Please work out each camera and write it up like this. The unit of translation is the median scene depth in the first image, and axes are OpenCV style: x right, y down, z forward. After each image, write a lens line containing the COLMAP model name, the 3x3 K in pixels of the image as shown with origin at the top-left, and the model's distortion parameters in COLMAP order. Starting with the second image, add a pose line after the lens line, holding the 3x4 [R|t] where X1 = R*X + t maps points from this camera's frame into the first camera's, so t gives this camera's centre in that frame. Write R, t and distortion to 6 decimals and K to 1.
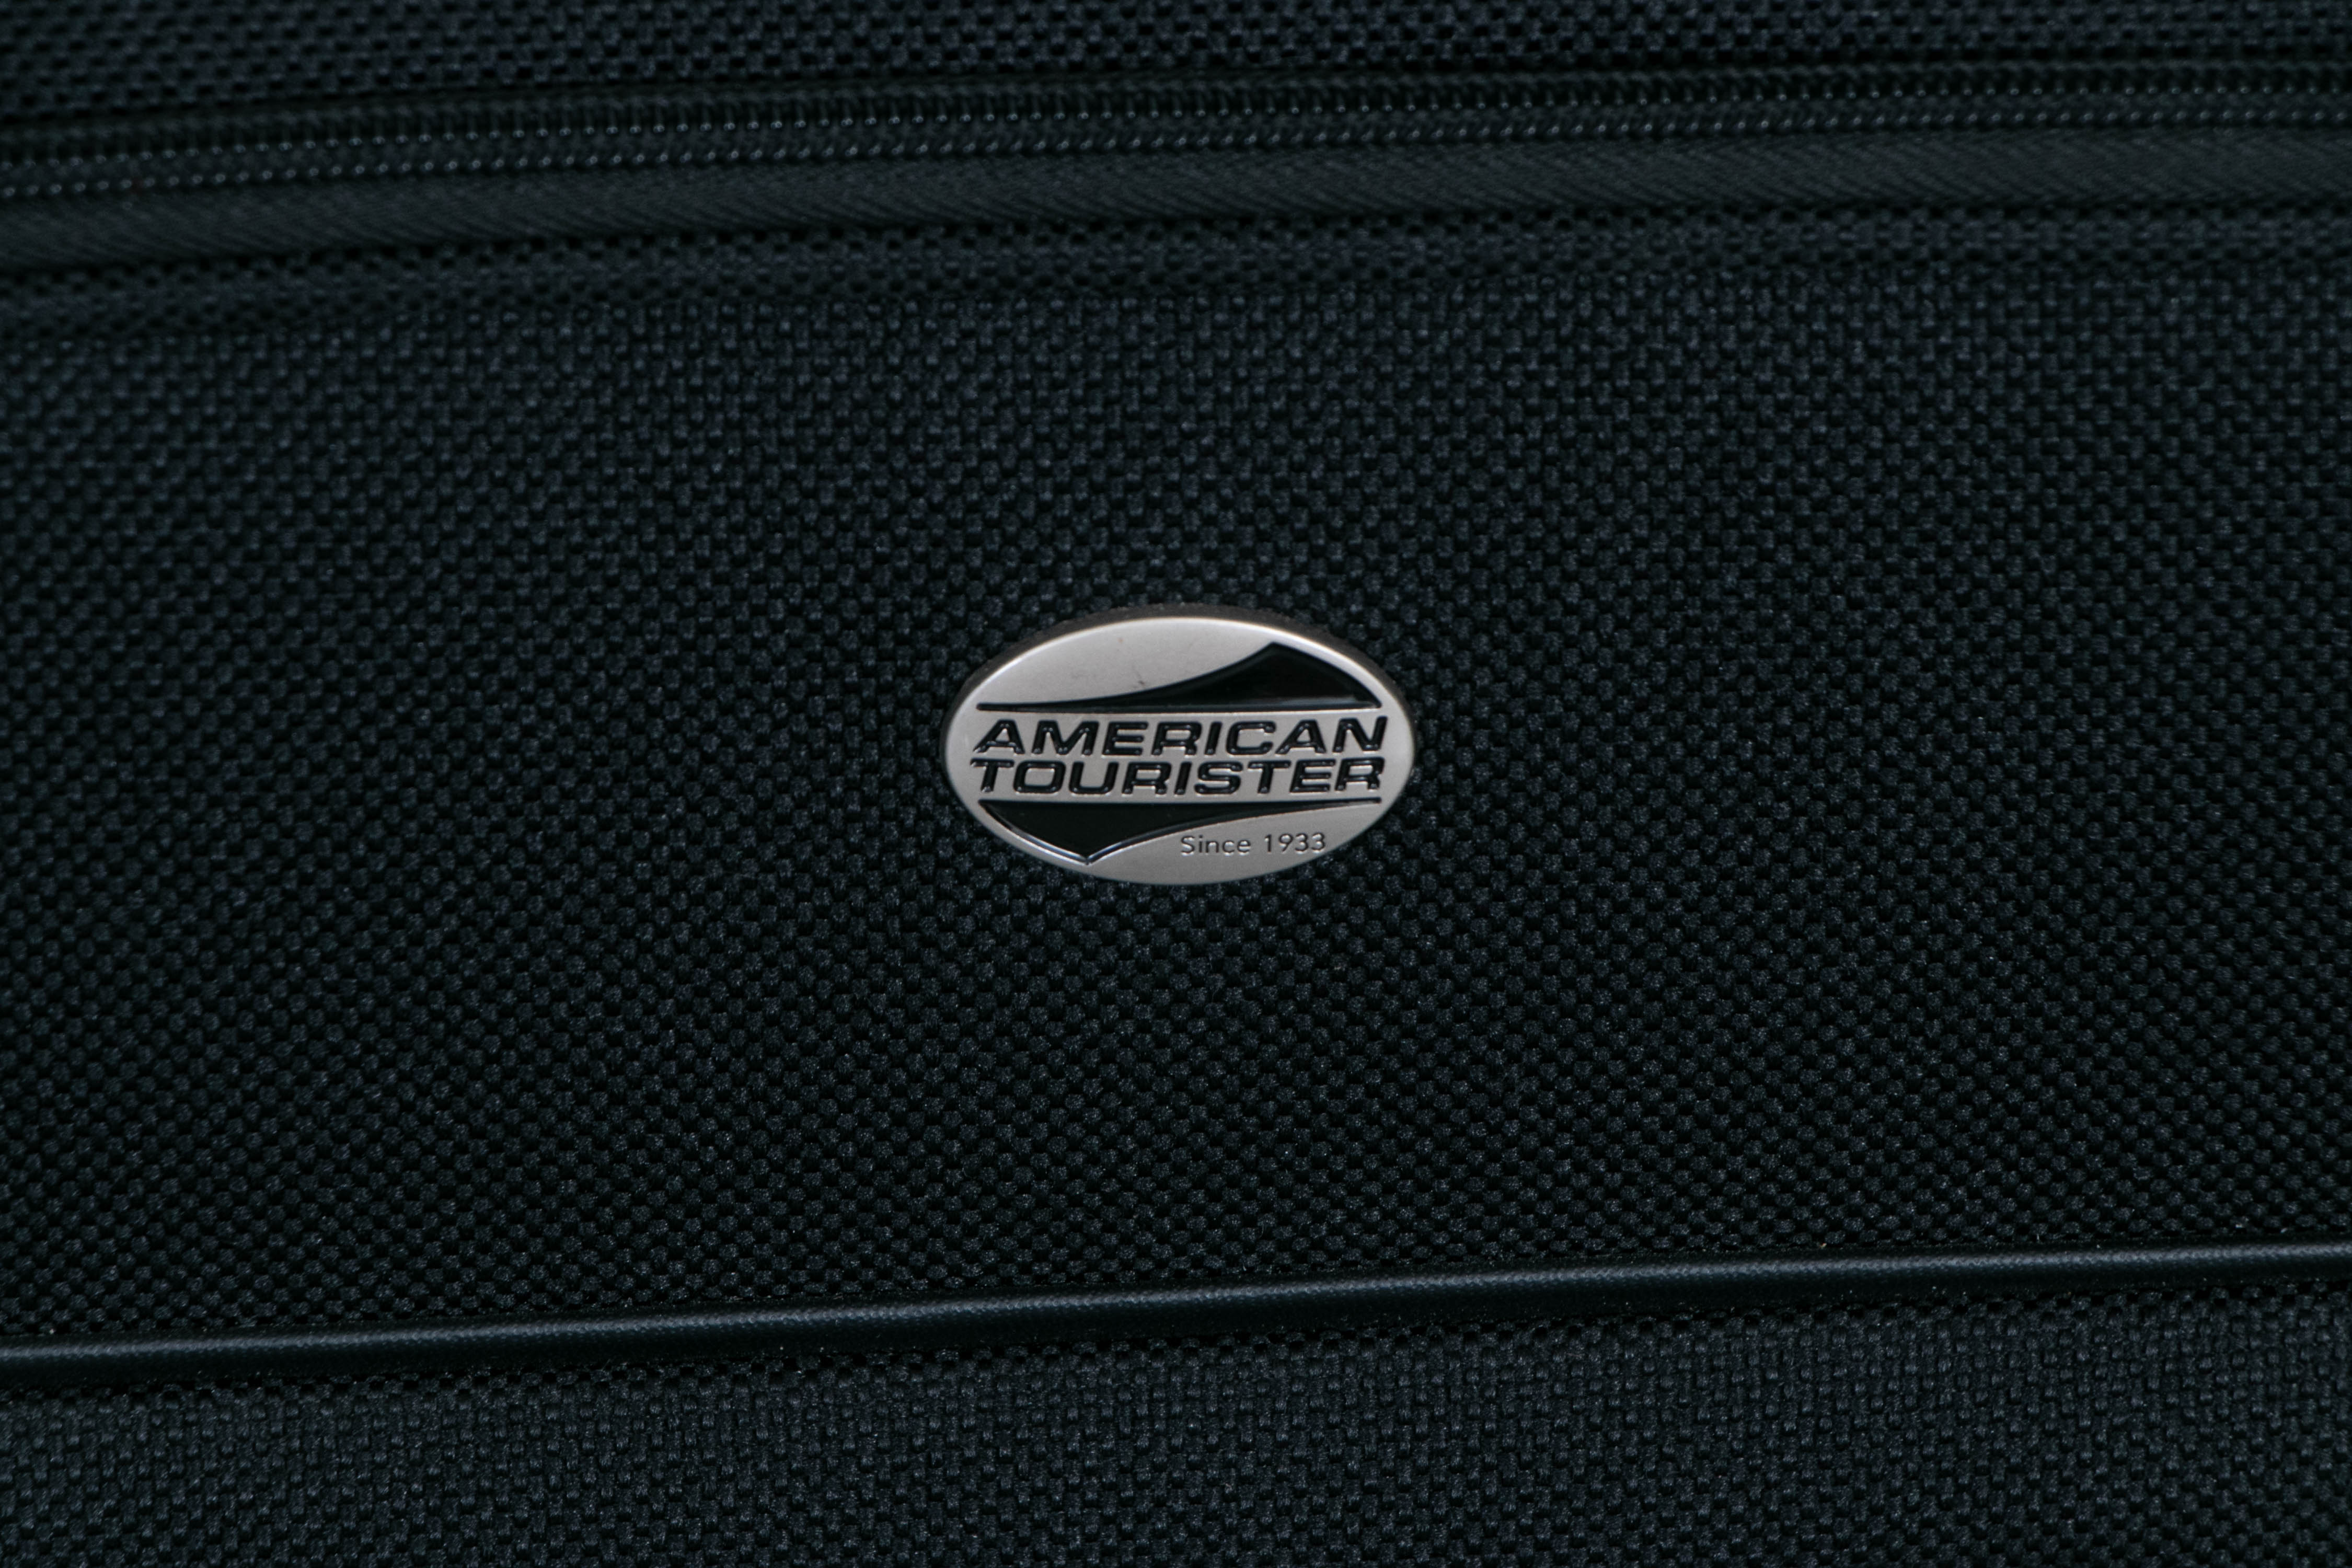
lens RADIAL K [[14759.2, 0, 1176.1], [0, 14759.2, 784.1], [0, 0, 1]] dist [-0.204966, 0.000000]
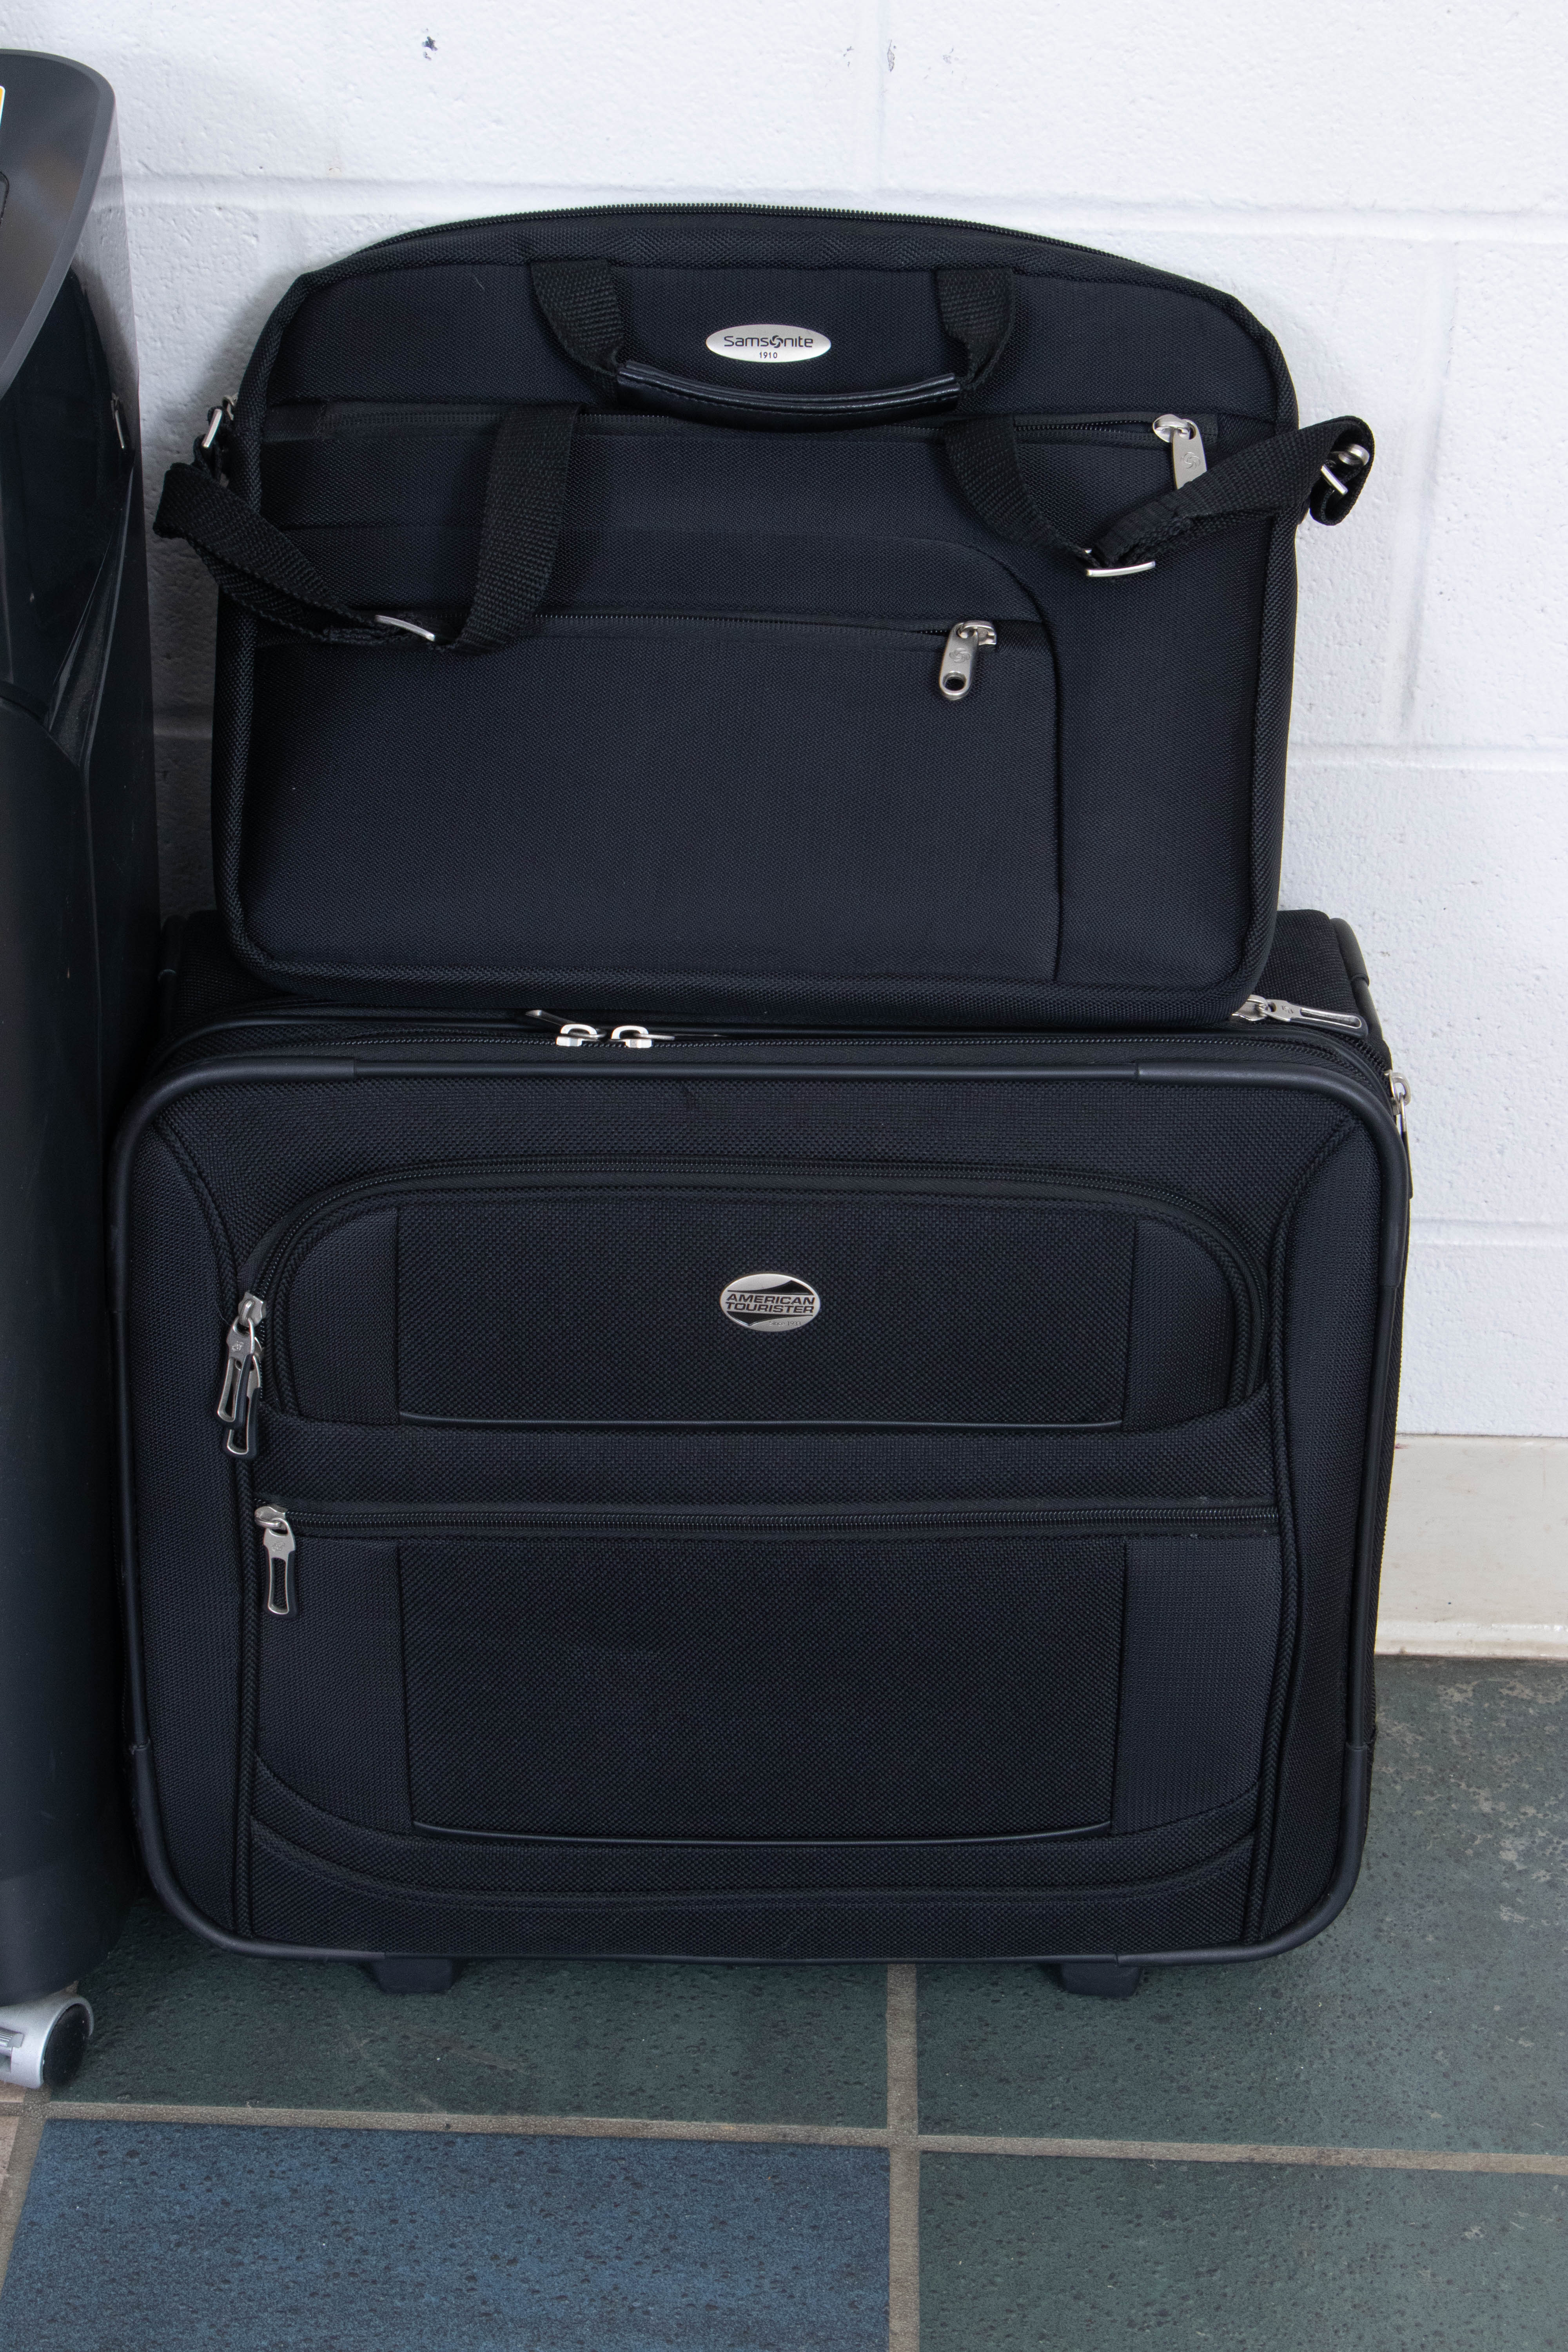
lens RADIAL K [[4446.4, 0, 781.1], [0, 4446.4, 1175.7], [0, 0, 1]] dist [0.021974, 0.000000]
pose [[0.998761, 0.049381, -0.006097, 0.010316], [-0.049607, 0.997741, -0.045303, 0.021312], [0.003846, 0.045549, 0.998955, -0.410190]]
